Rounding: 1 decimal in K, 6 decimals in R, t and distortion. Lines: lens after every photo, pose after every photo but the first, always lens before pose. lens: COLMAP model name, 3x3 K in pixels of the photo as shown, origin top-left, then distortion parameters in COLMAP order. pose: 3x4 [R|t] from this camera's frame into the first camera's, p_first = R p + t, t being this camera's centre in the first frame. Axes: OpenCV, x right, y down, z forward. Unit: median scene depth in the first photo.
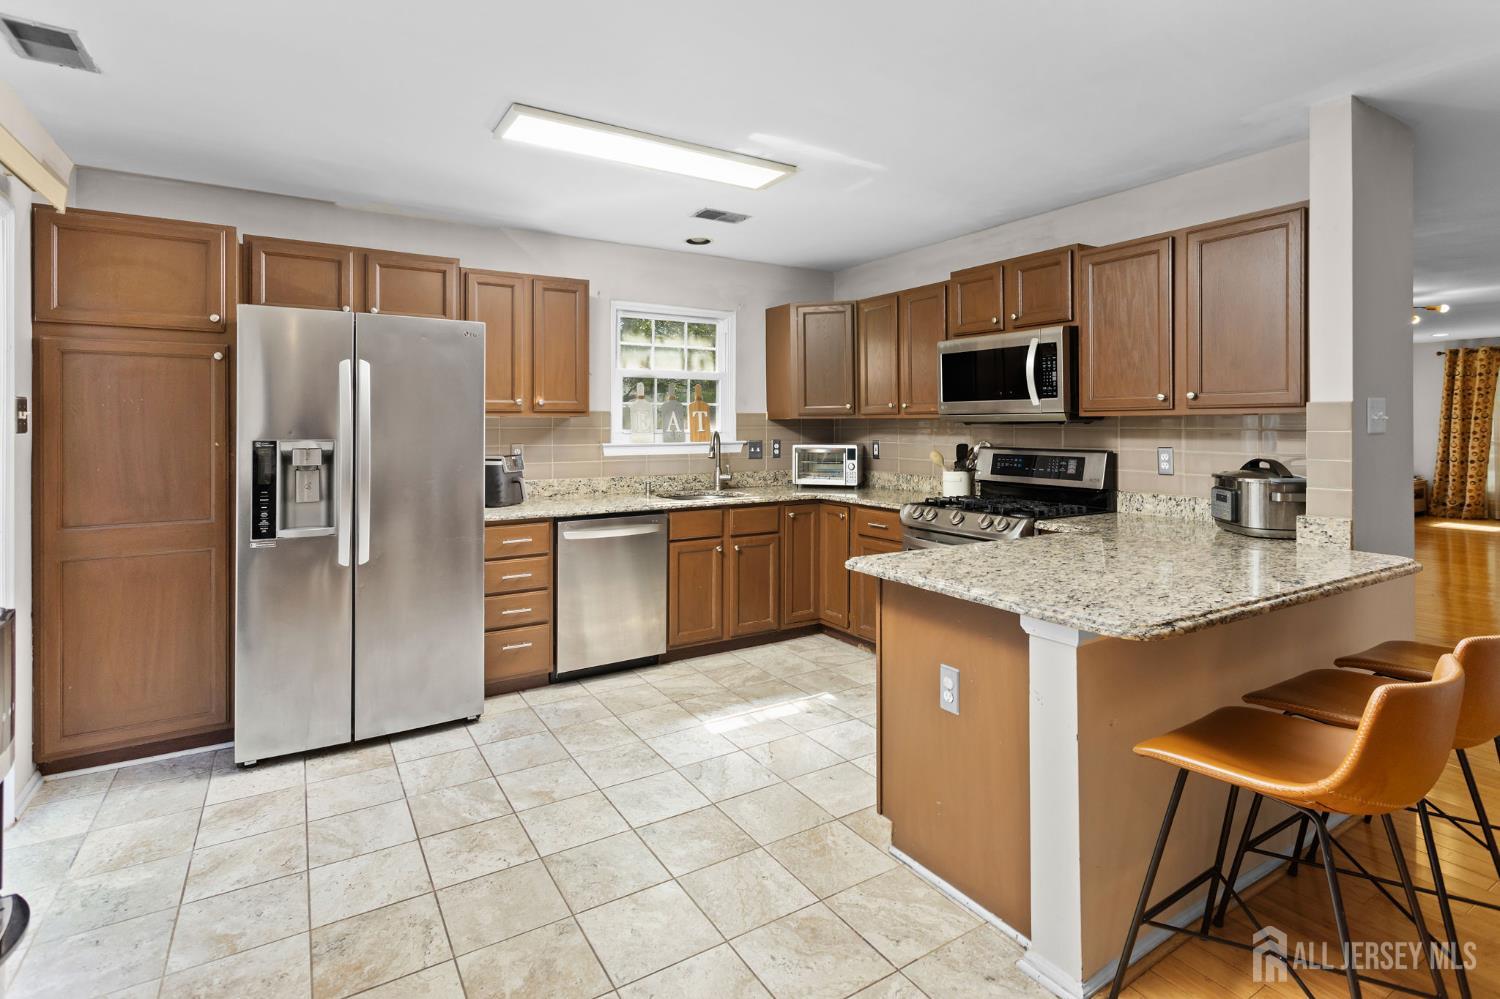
lens RADIAL K [[732.5, 0, 743.5], [0, 732.5, 412.4], [0, 0, 1]] dist [0.001752, 0.000809]
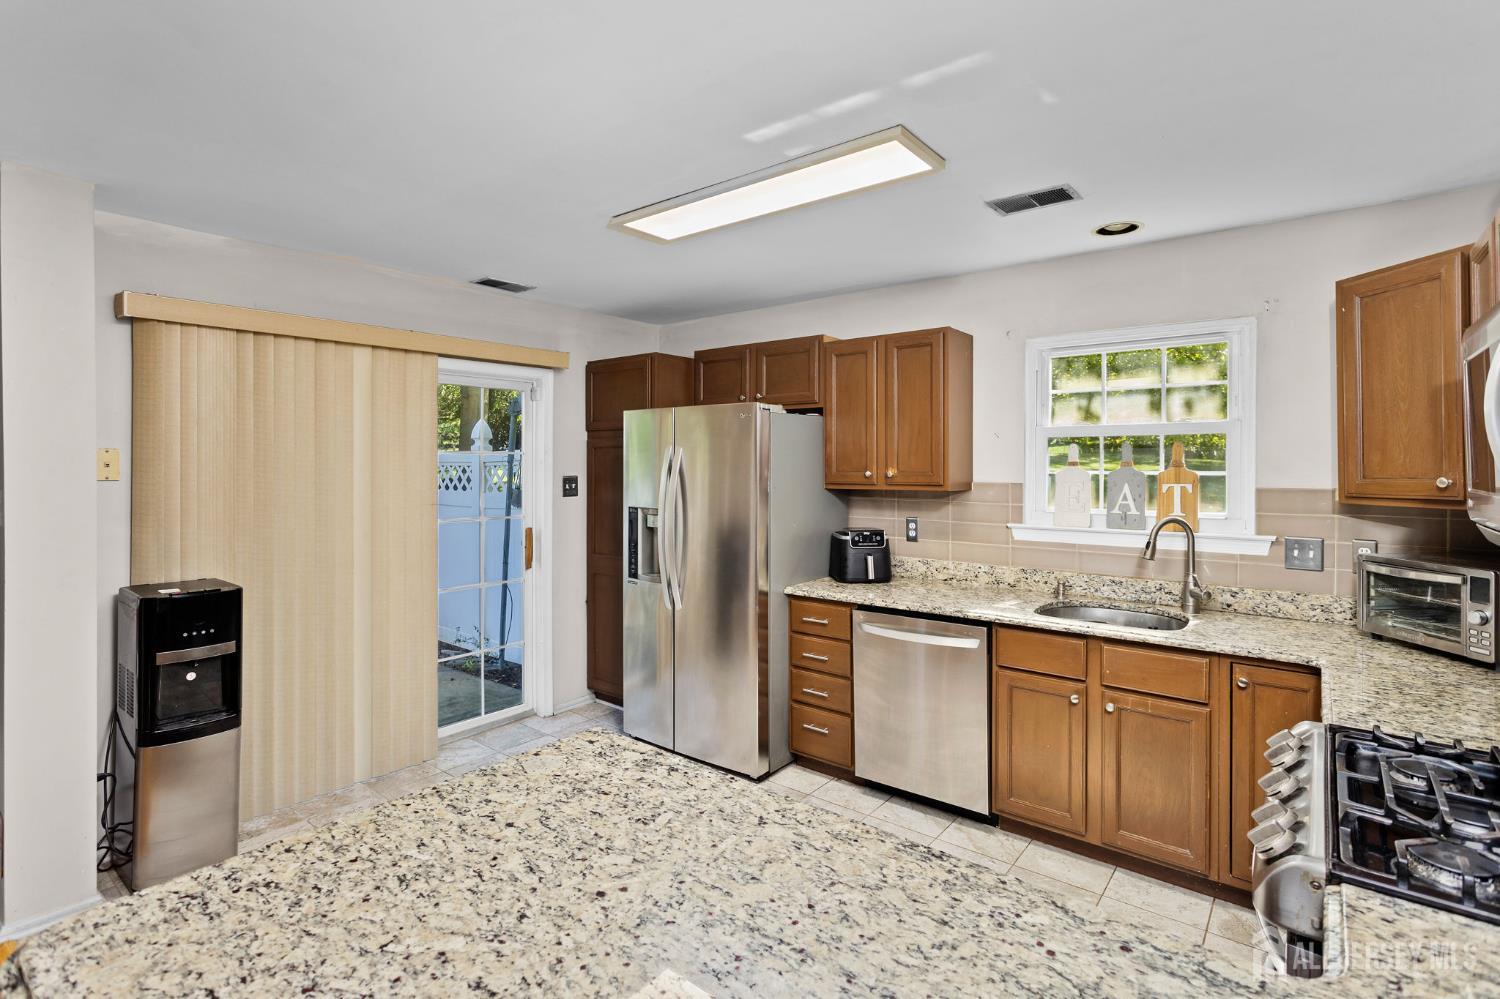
lens RADIAL K [[725.0, 0, 738.4], [0, 725.0, 456.2], [0, 0, 1]] dist [0.001623, 0.000171]
pose [[0.328935, -0.007360, -0.944324, 0.572384], [0.017598, 0.999844, -0.001663, -0.043616], [0.944189, -0.016071, 0.329013, 0.587612]]
